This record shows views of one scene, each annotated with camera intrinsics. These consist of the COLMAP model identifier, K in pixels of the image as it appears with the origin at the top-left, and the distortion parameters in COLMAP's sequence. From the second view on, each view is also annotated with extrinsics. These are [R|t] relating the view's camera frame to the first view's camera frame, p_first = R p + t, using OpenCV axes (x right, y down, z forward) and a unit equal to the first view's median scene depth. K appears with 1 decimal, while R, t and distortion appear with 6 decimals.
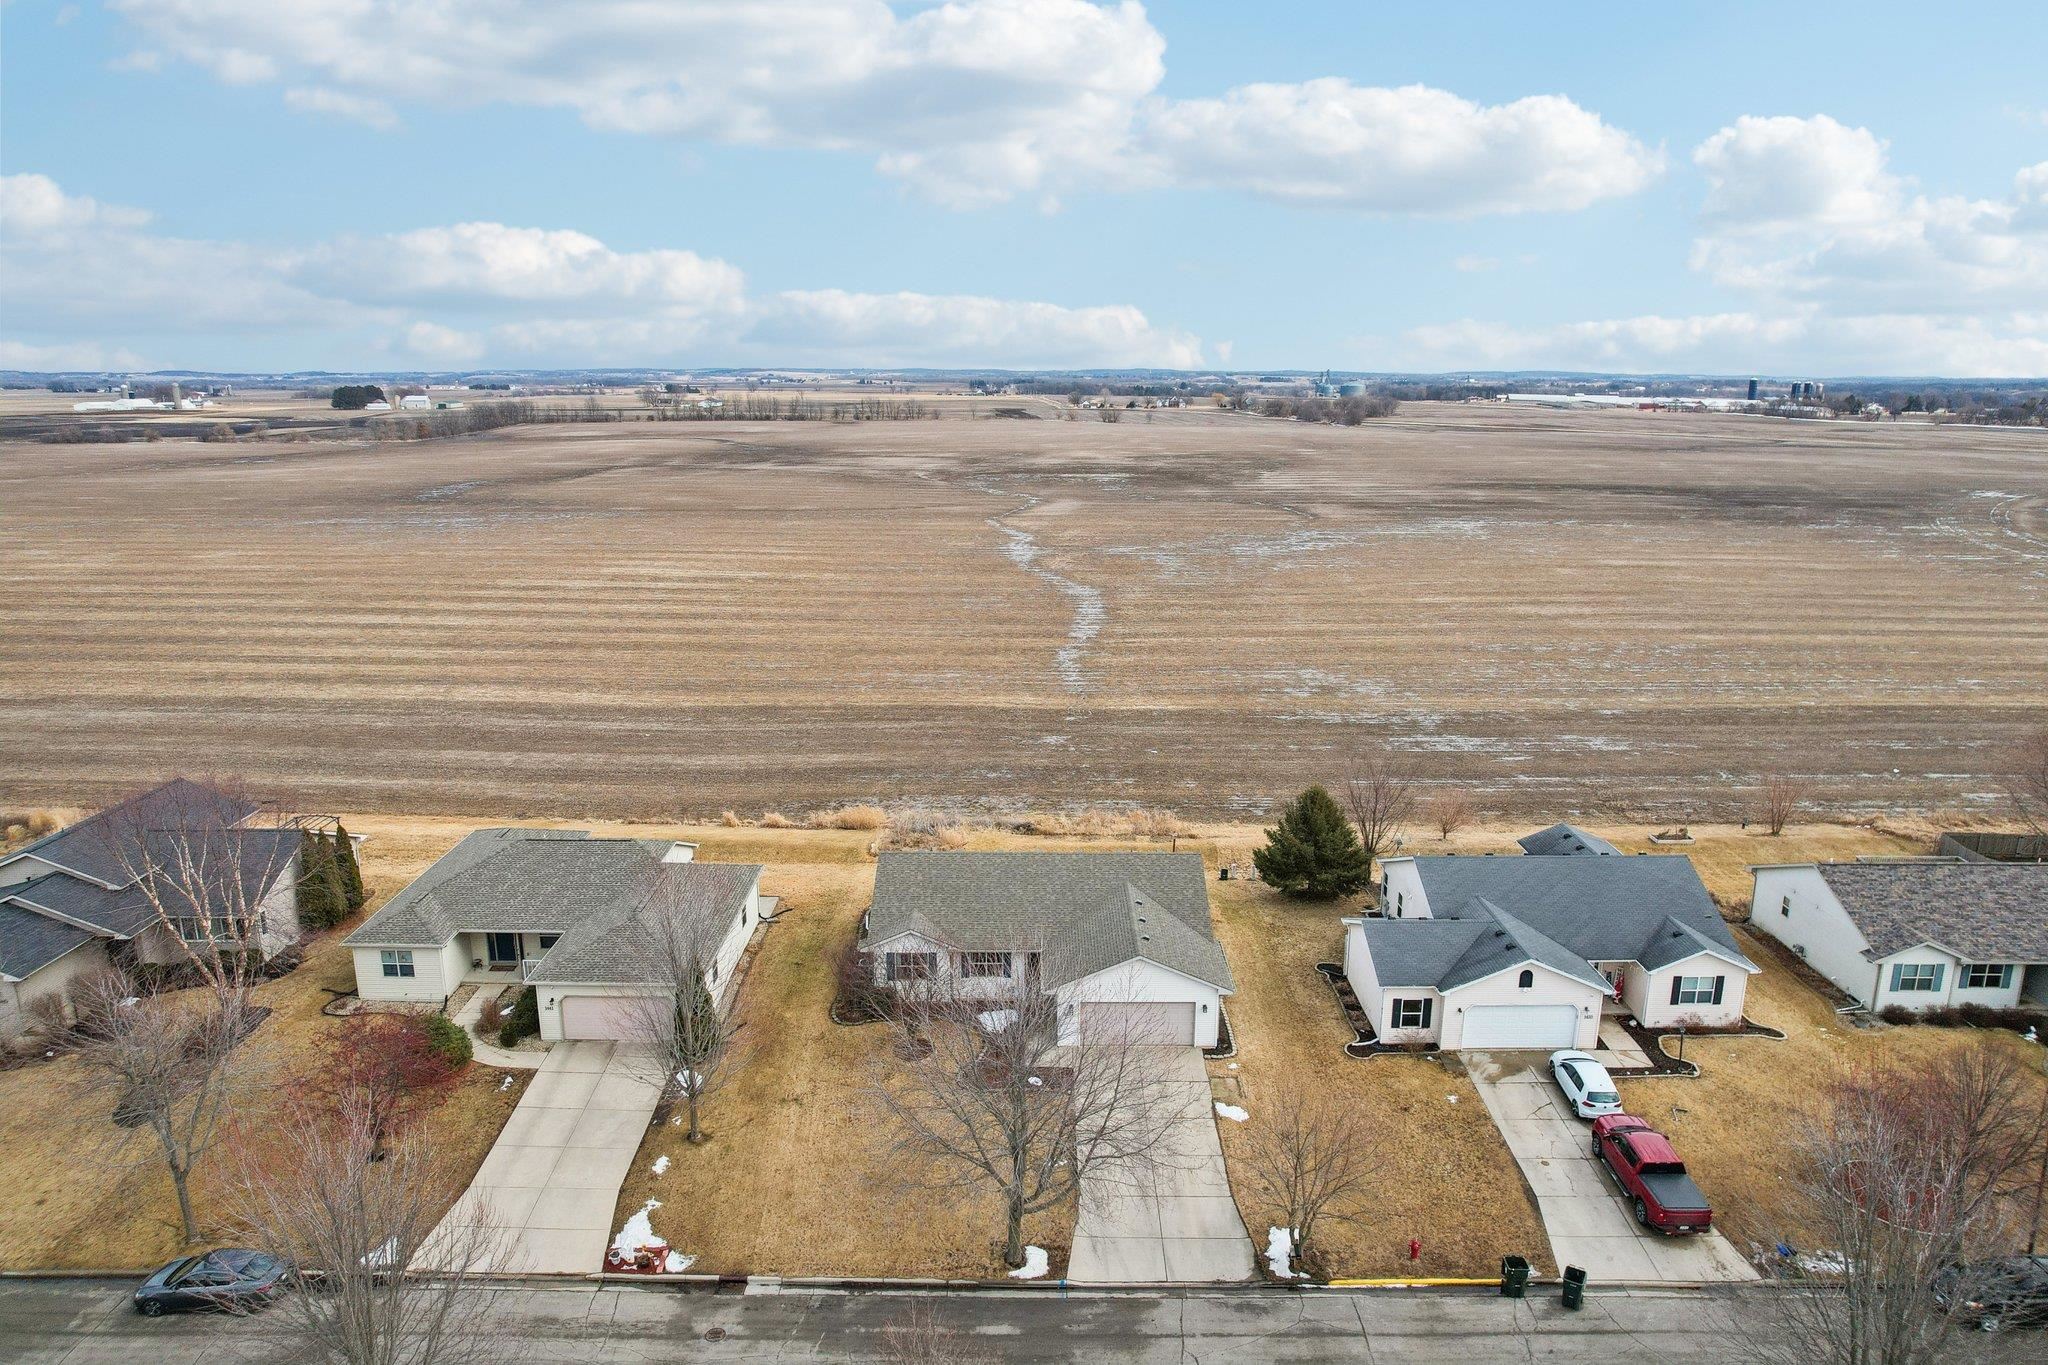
lens RADIAL K [[1309.0, 0, 1035.3], [0, 1309.0, 686.0], [0, 0, 1]] dist [-0.074367, 0.061101]
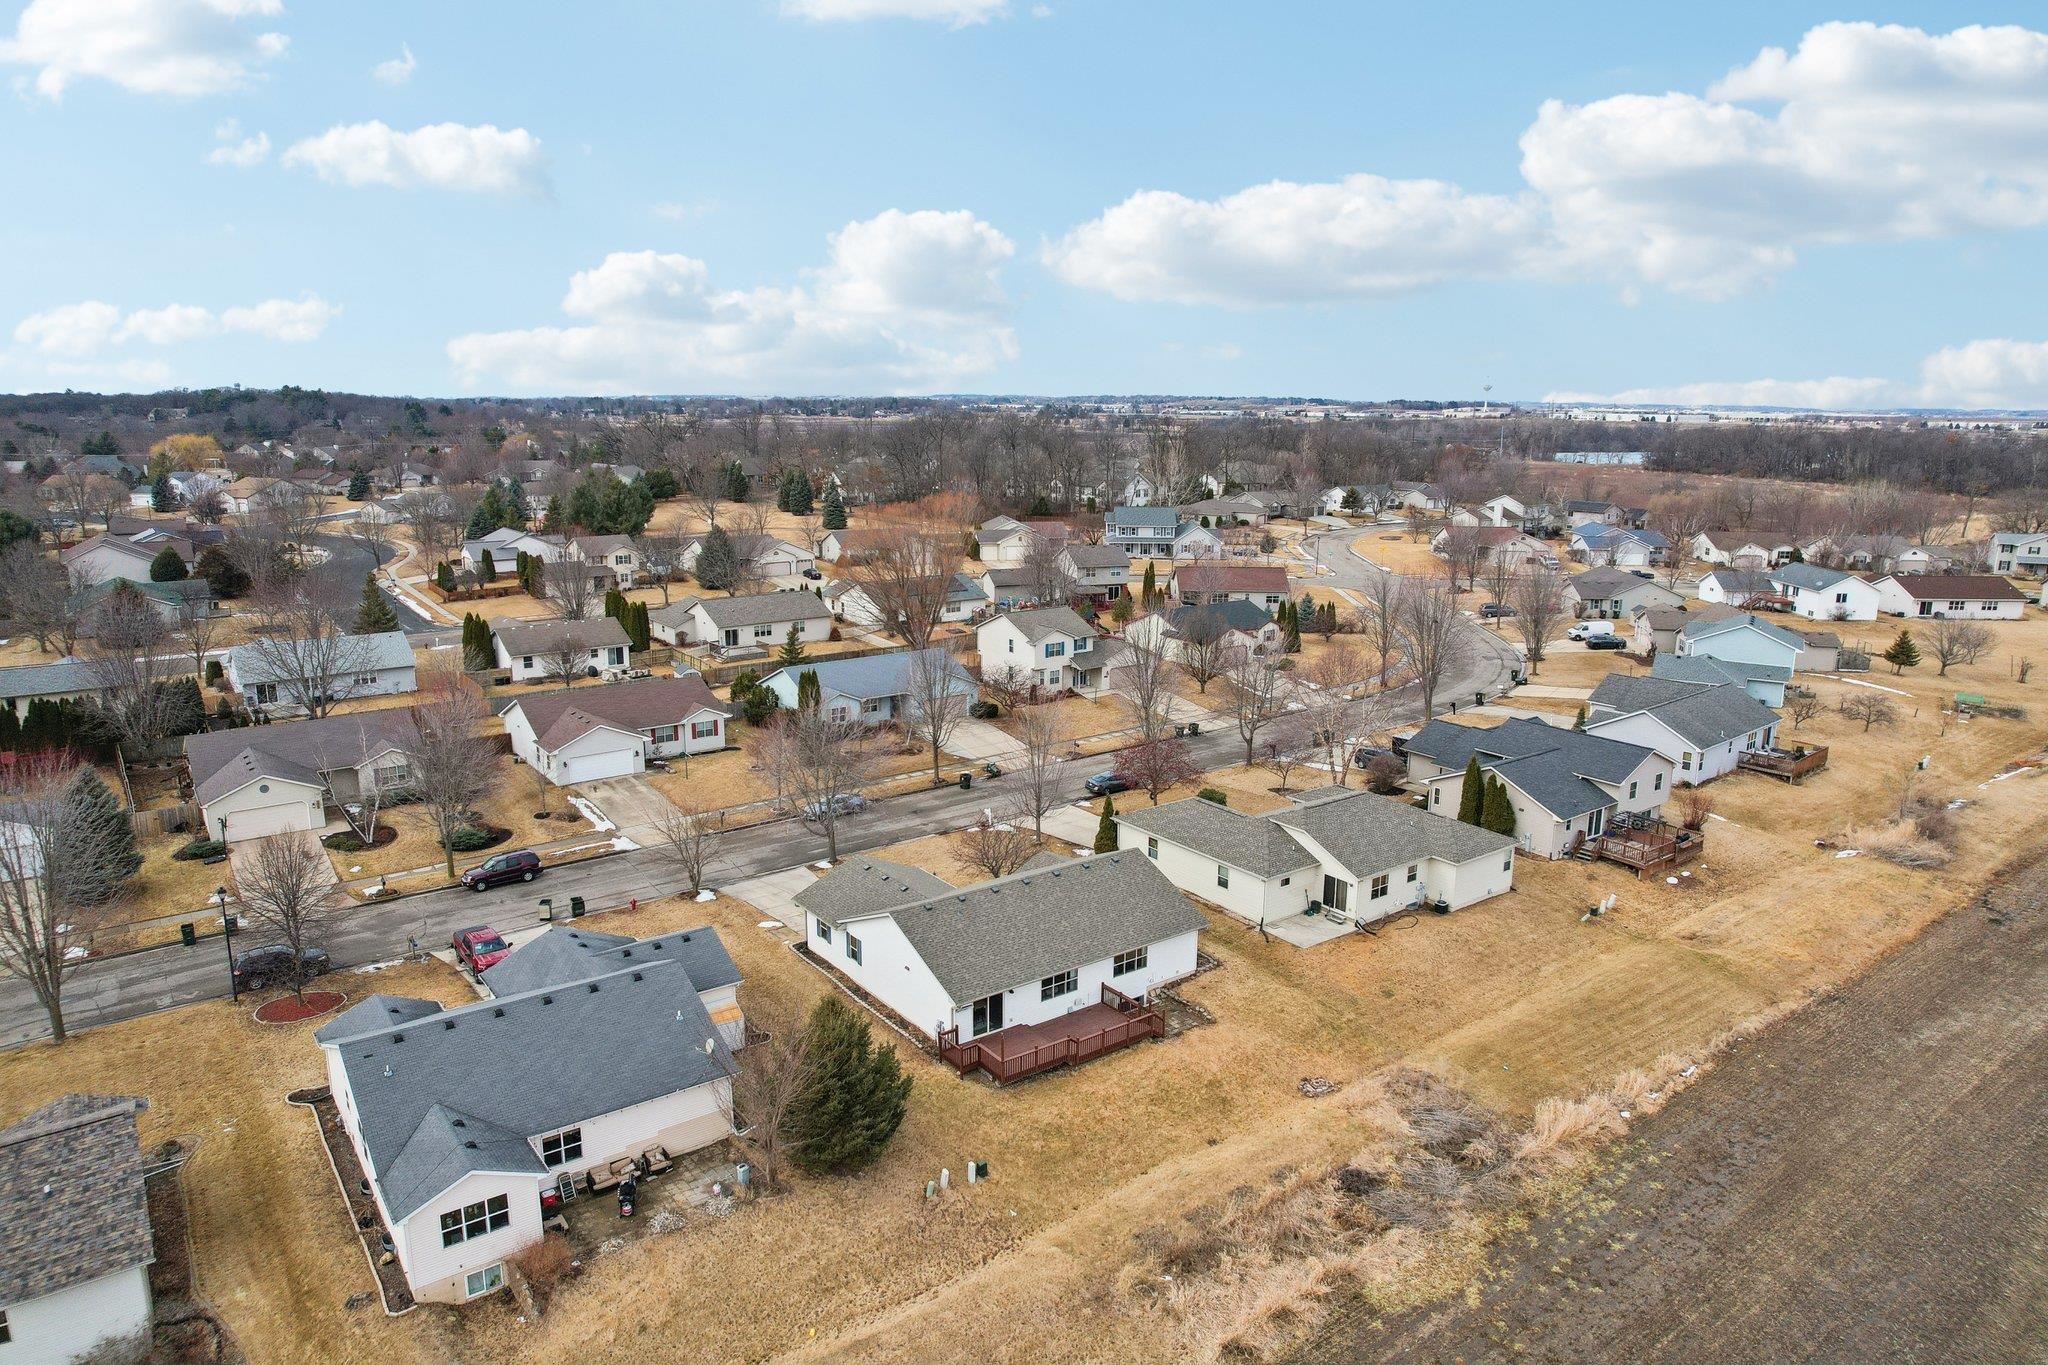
lens RADIAL K [[1309.0, 0, 1035.3], [0, 1309.0, 686.0], [0, 0, 1]] dist [-0.074367, 0.061101]
pose [[-0.804929, 0.120852, -0.580933, 0.631159], [-0.149645, 0.906049, 0.395831, -0.463877], [0.574191, 0.405550, -0.711220, 1.828738]]
